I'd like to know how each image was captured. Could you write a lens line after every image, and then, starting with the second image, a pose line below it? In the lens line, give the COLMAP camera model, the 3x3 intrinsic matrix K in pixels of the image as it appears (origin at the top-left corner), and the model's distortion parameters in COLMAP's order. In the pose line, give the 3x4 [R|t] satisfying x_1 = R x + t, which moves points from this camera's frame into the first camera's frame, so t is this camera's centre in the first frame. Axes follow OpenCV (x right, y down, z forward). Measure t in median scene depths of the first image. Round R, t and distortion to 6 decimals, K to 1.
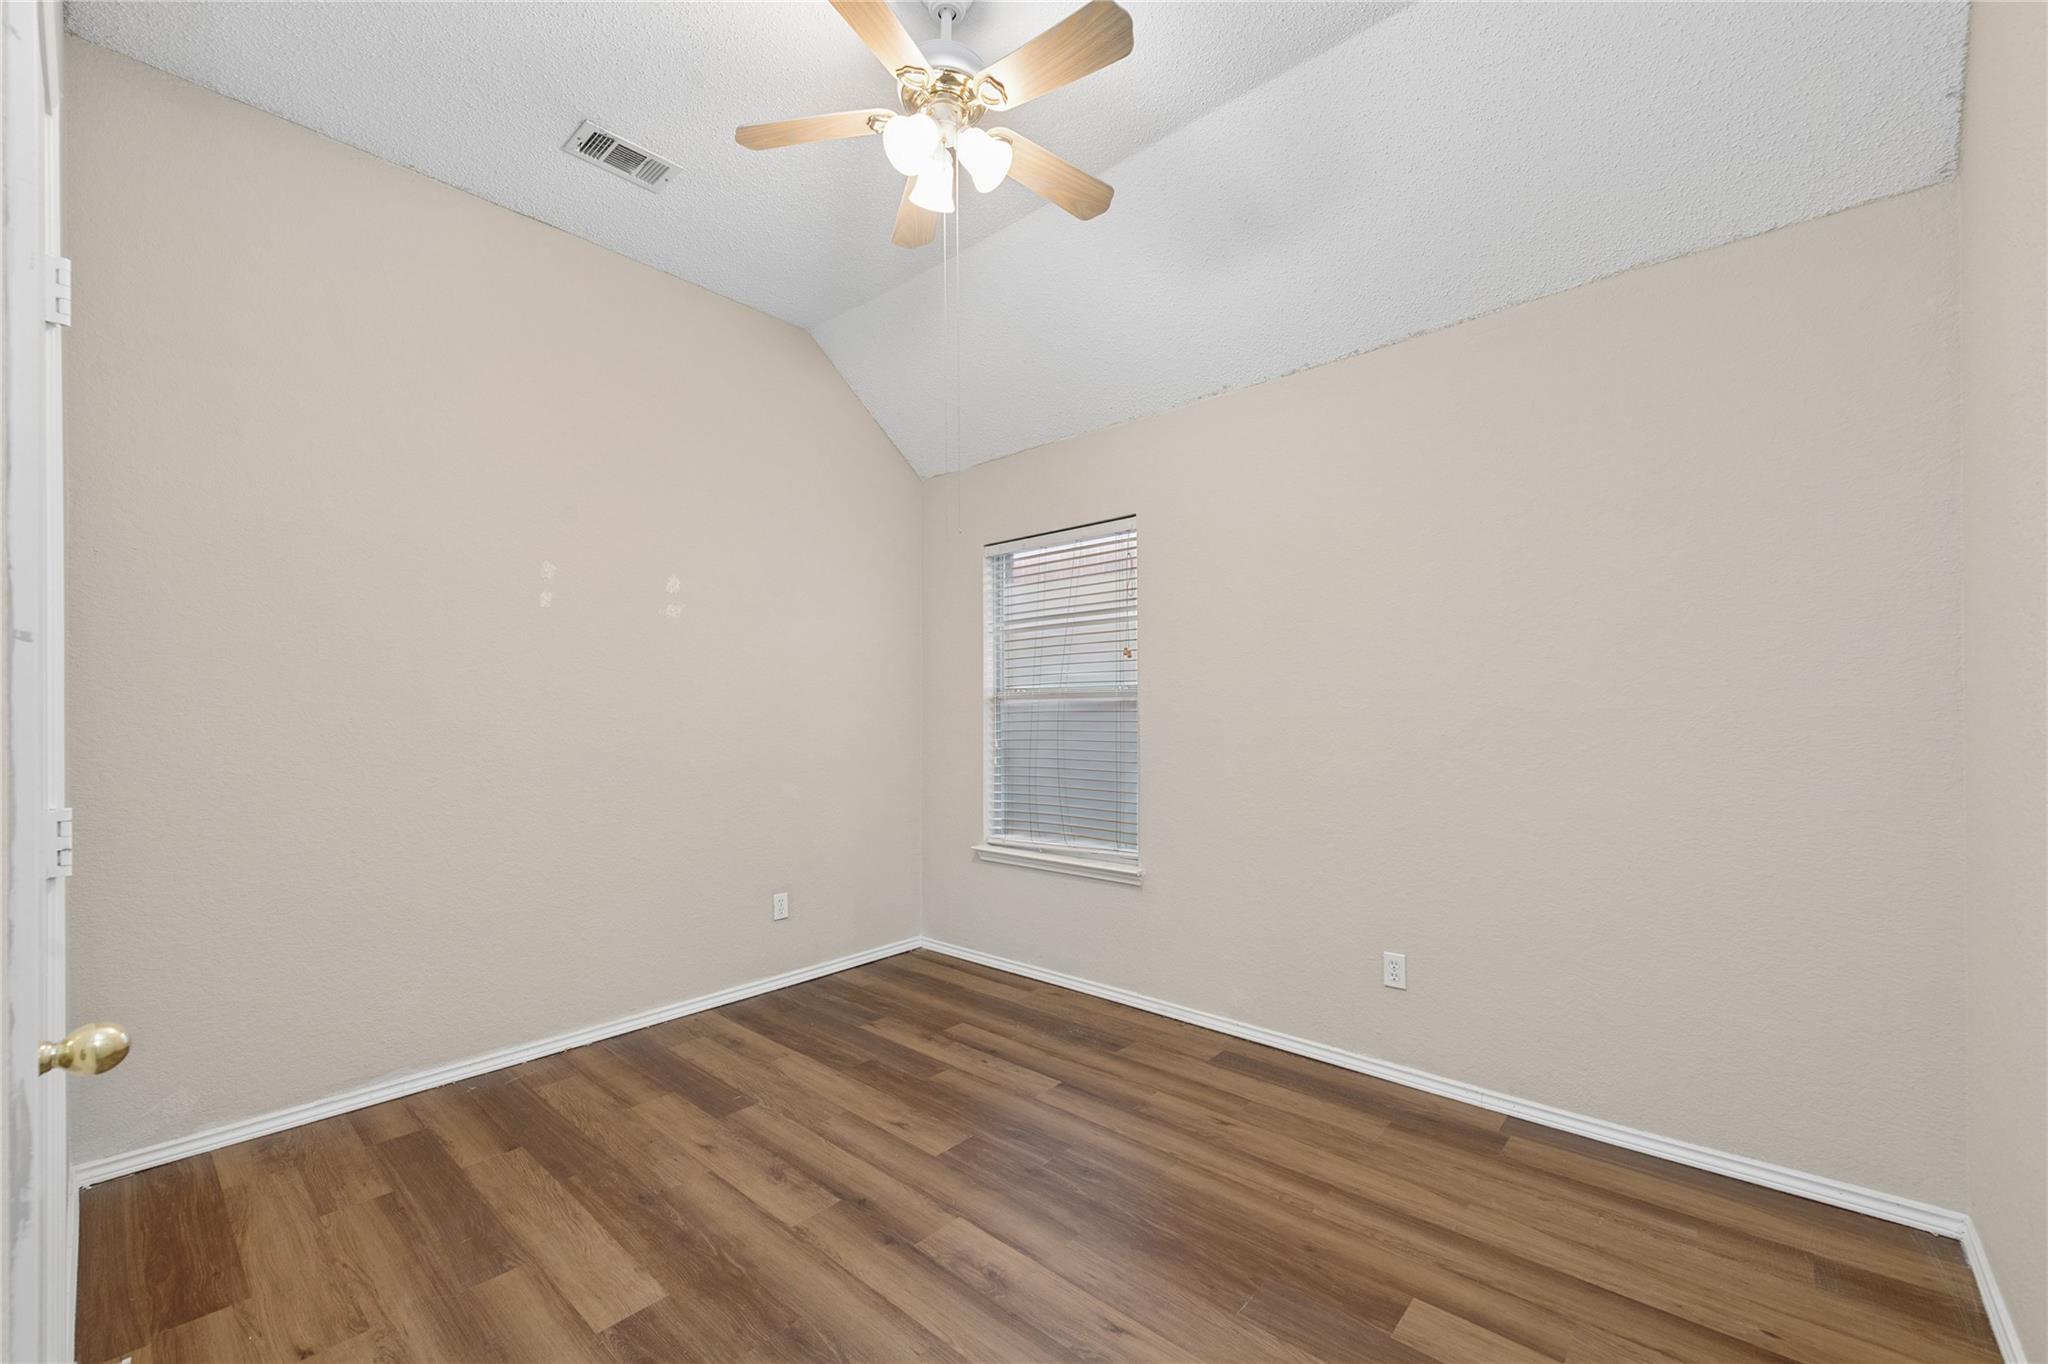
lens RADIAL K [[813.6, 0, 1017.3], [0, 813.6, 706.2], [0, 0, 1]] dist [0.018335, -0.007091]
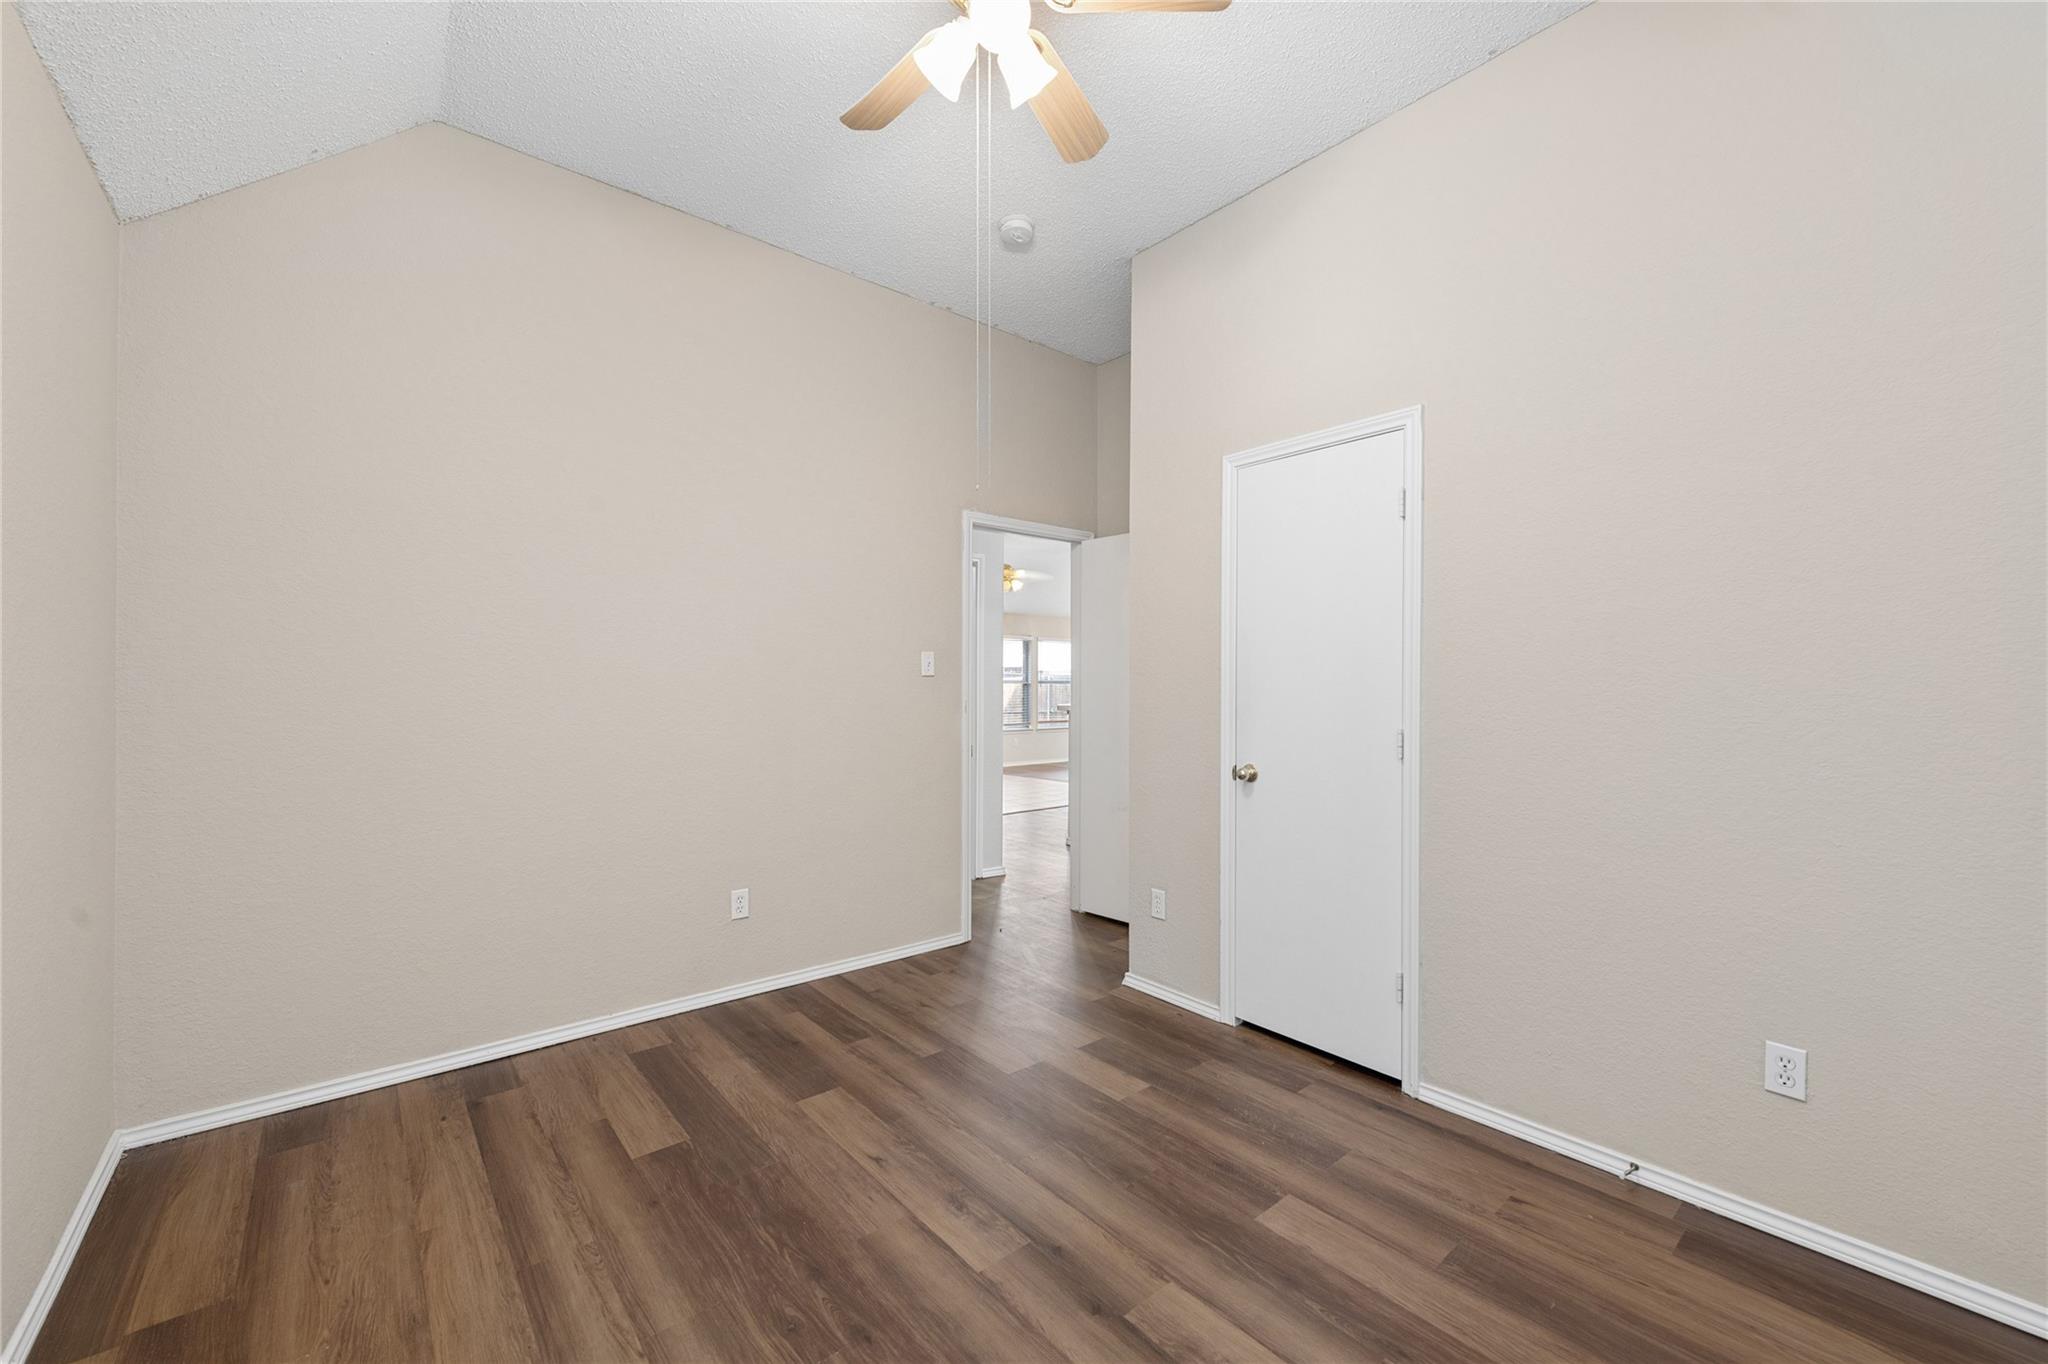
lens RADIAL K [[813.6, 0, 1017.3], [0, 813.6, 706.2], [0, 0, 1]] dist [0.018335, -0.007091]
pose [[-0.988589, 0.000244, 0.150637, -0.252498], [0.002926, 0.999841, 0.017586, 0.014413], [-0.150608, 0.017826, -0.988433, 1.921785]]
